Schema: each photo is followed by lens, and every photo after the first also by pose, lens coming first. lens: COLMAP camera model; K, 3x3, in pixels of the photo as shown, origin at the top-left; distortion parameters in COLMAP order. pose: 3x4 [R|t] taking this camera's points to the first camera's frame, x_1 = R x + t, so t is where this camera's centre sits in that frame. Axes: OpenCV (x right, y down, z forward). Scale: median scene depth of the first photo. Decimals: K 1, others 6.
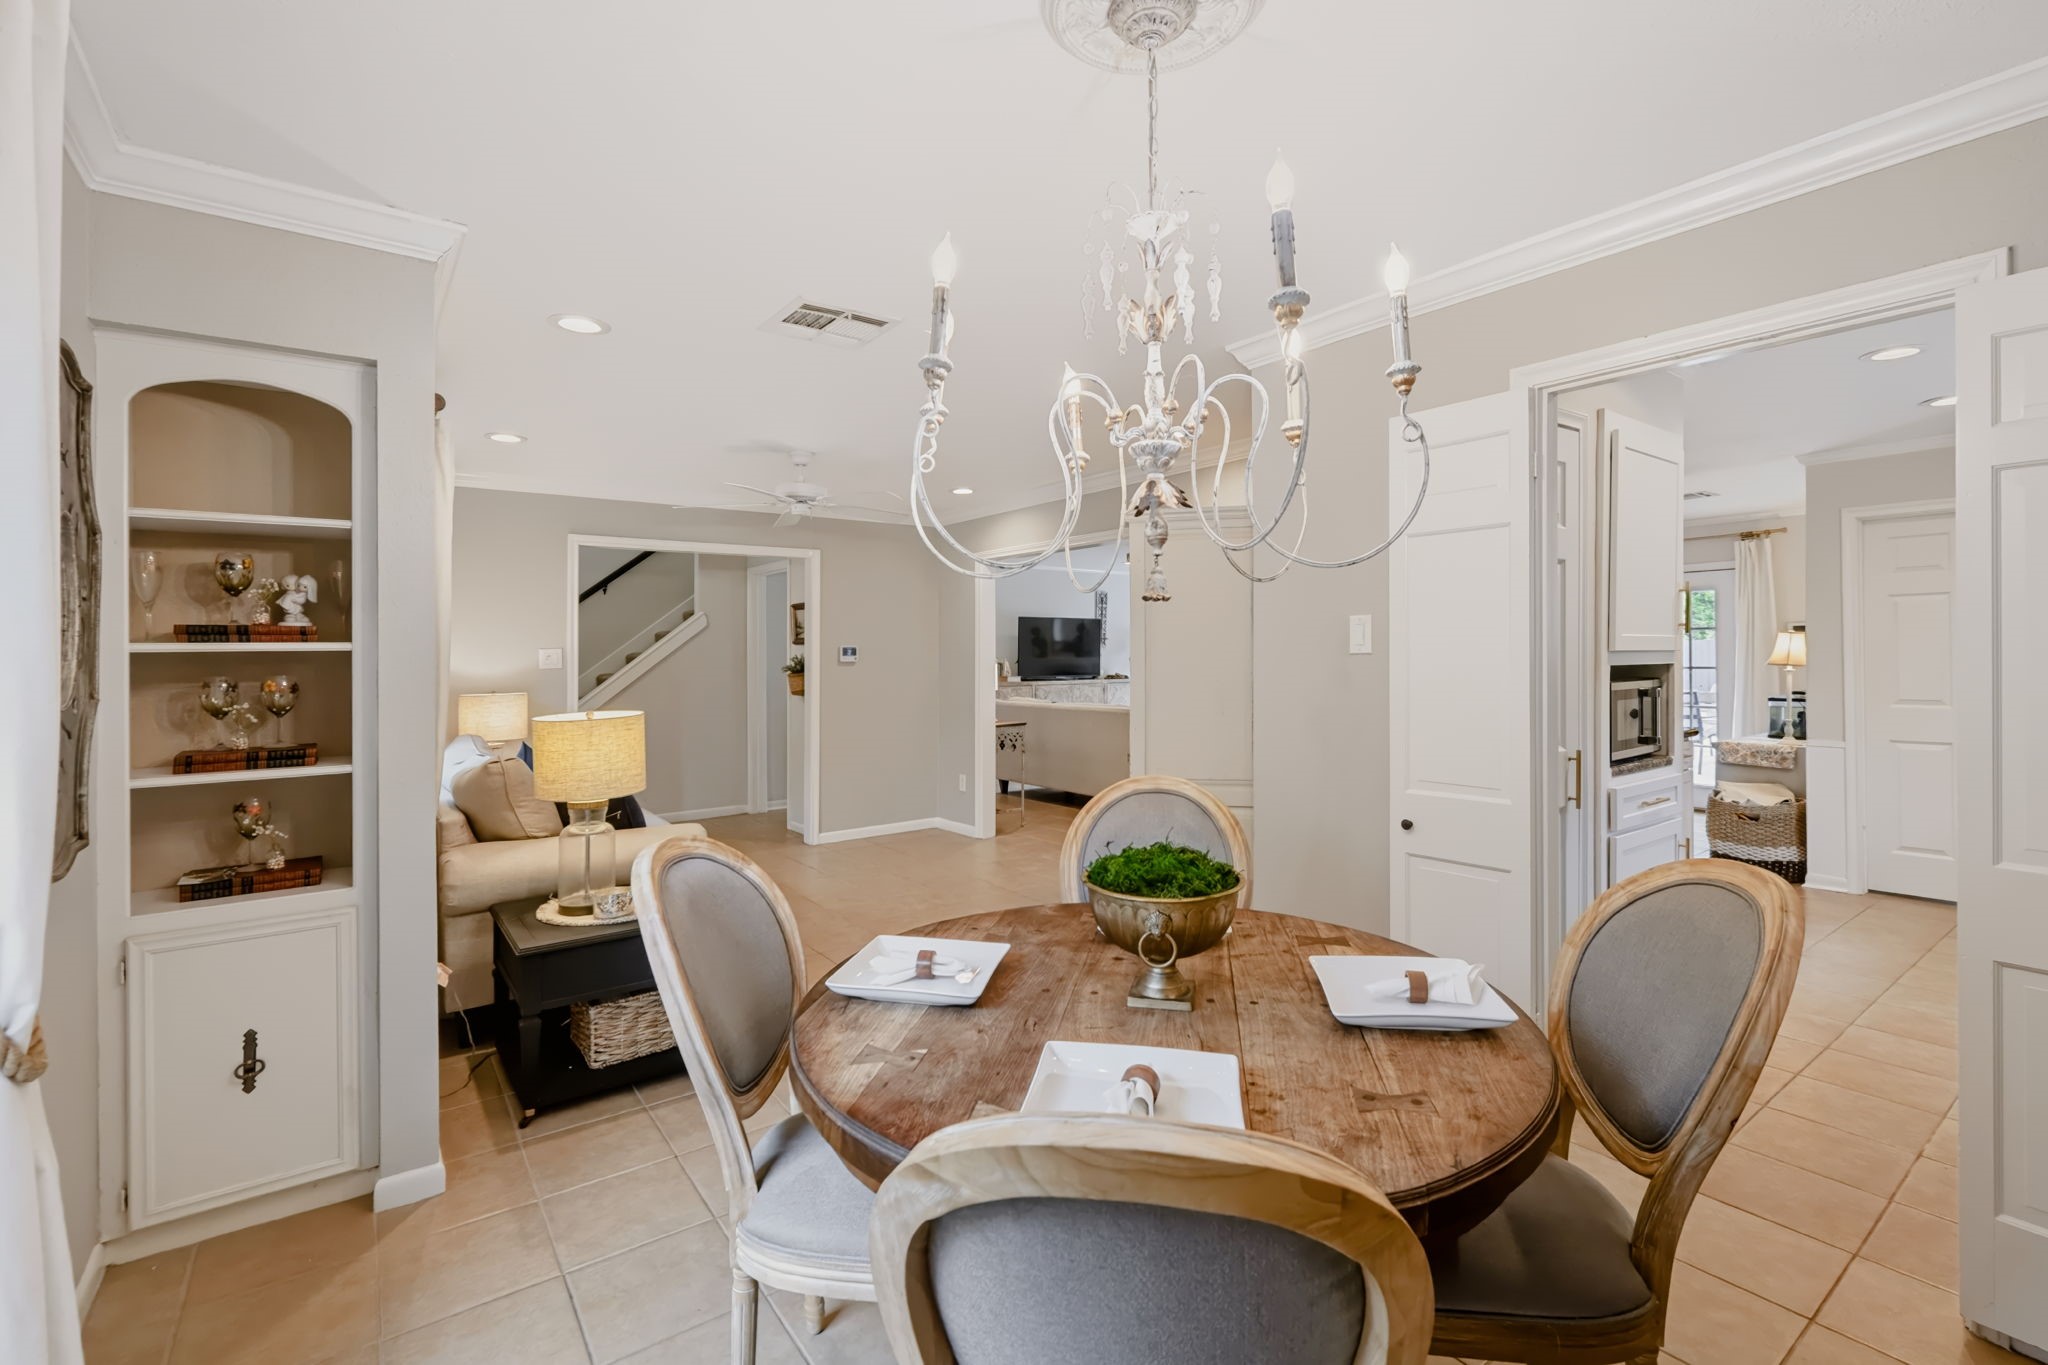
lens RADIAL K [[947.8, 0, 1035.0], [0, 947.8, 645.8], [0, 0, 1]] dist [-0.000270, 0.001067]
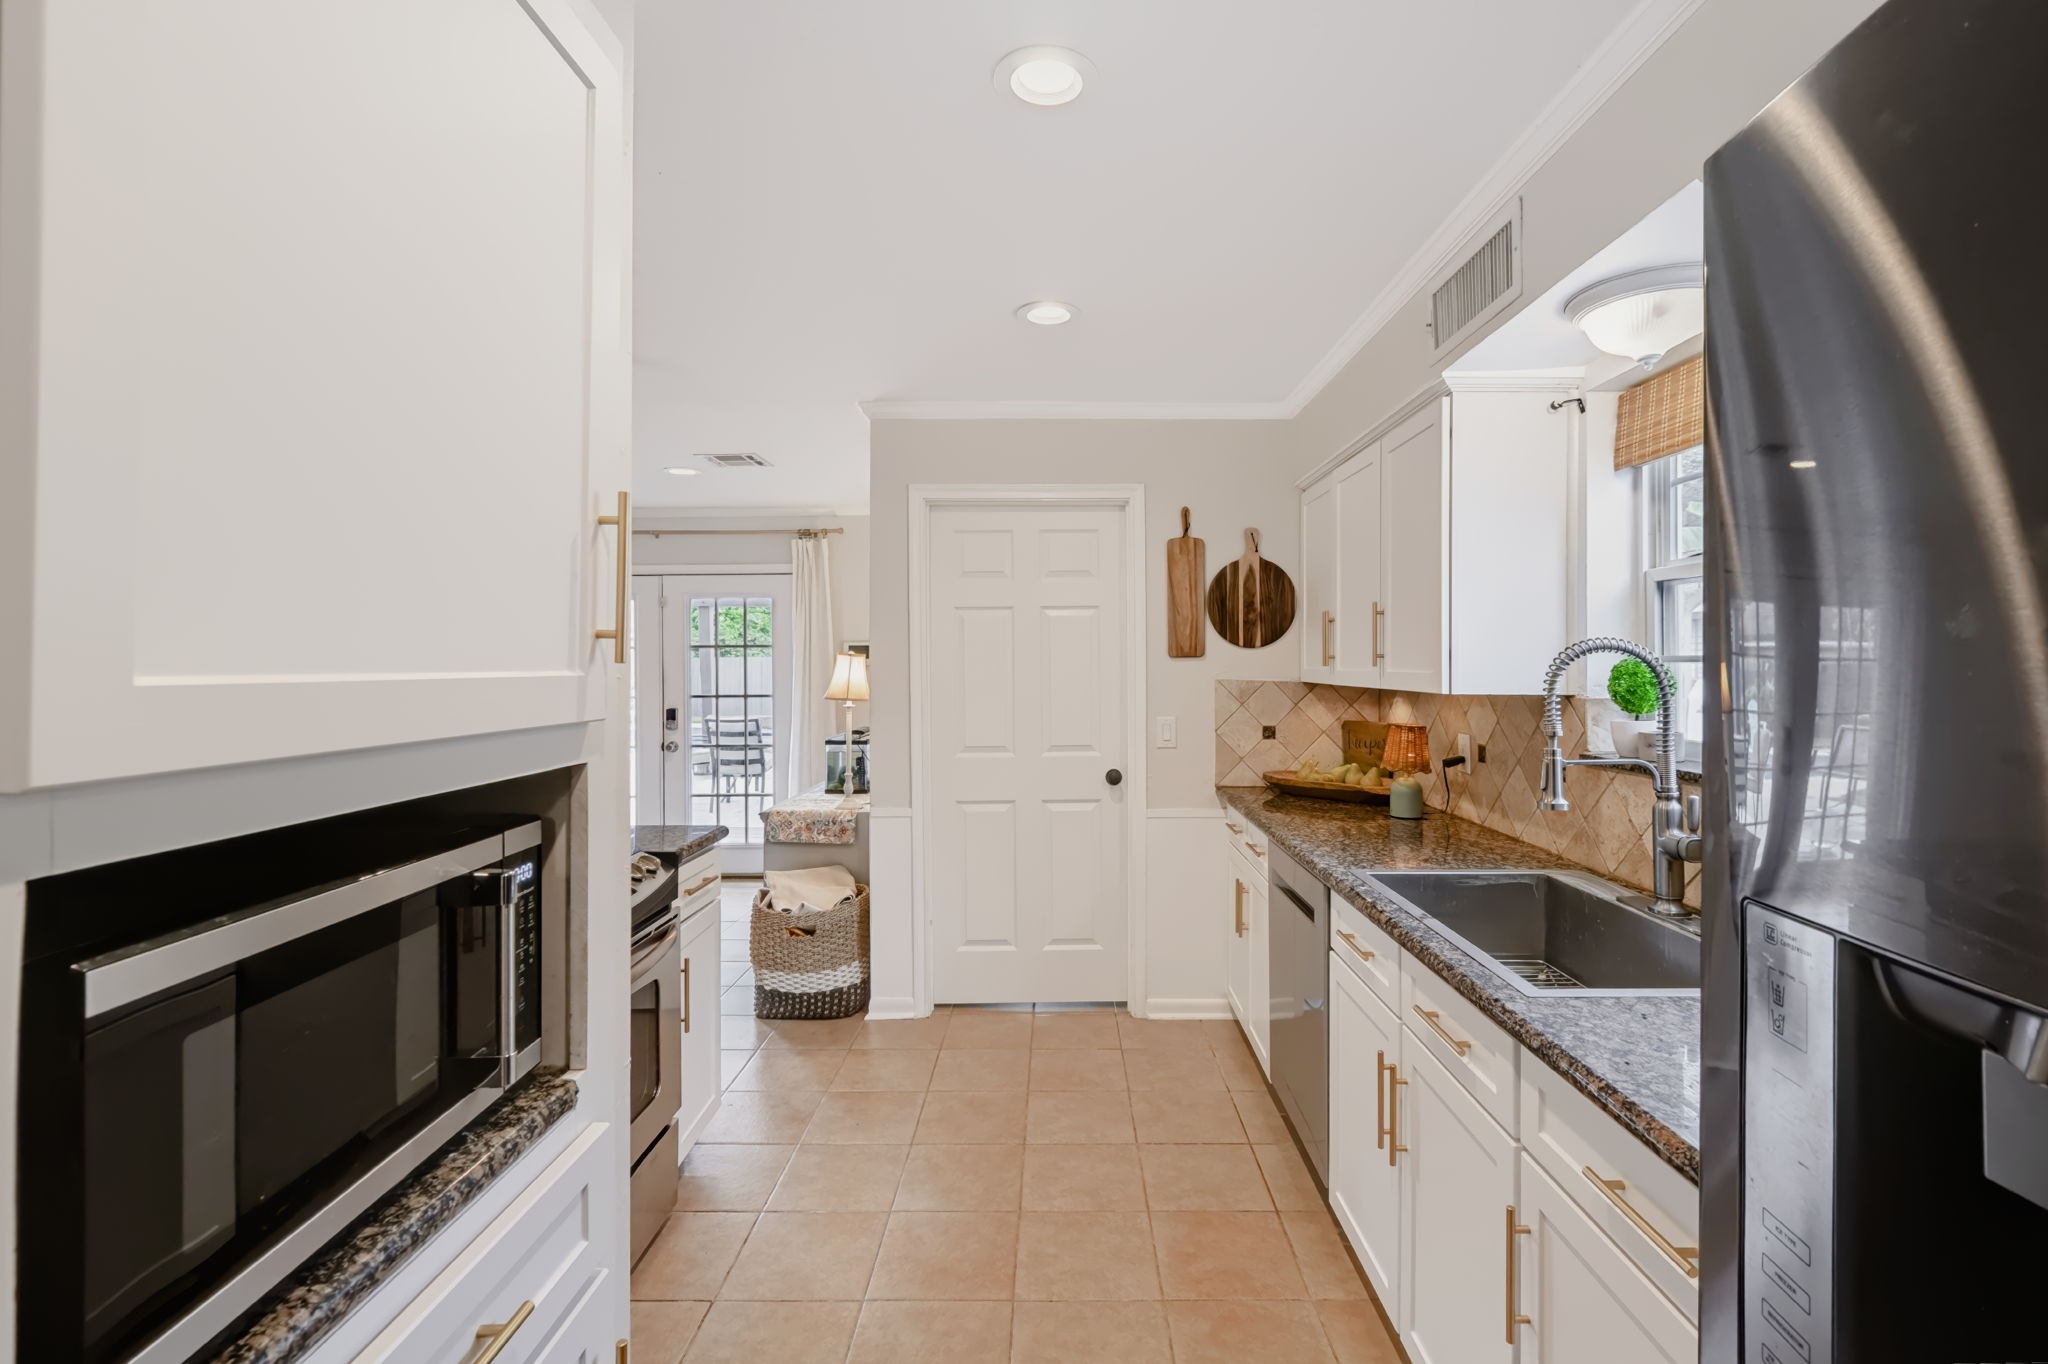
lens RADIAL K [[947.8, 0, 1038.8], [0, 947.8, 682.5], [0, 0, 1]] dist [-0.000270, 0.001067]
pose [[0.637413, -0.014745, 0.770382, 0.324032], [-0.004527, 0.999728, 0.022879, -0.010318], [-0.770509, -0.018071, 0.637173, 0.419394]]
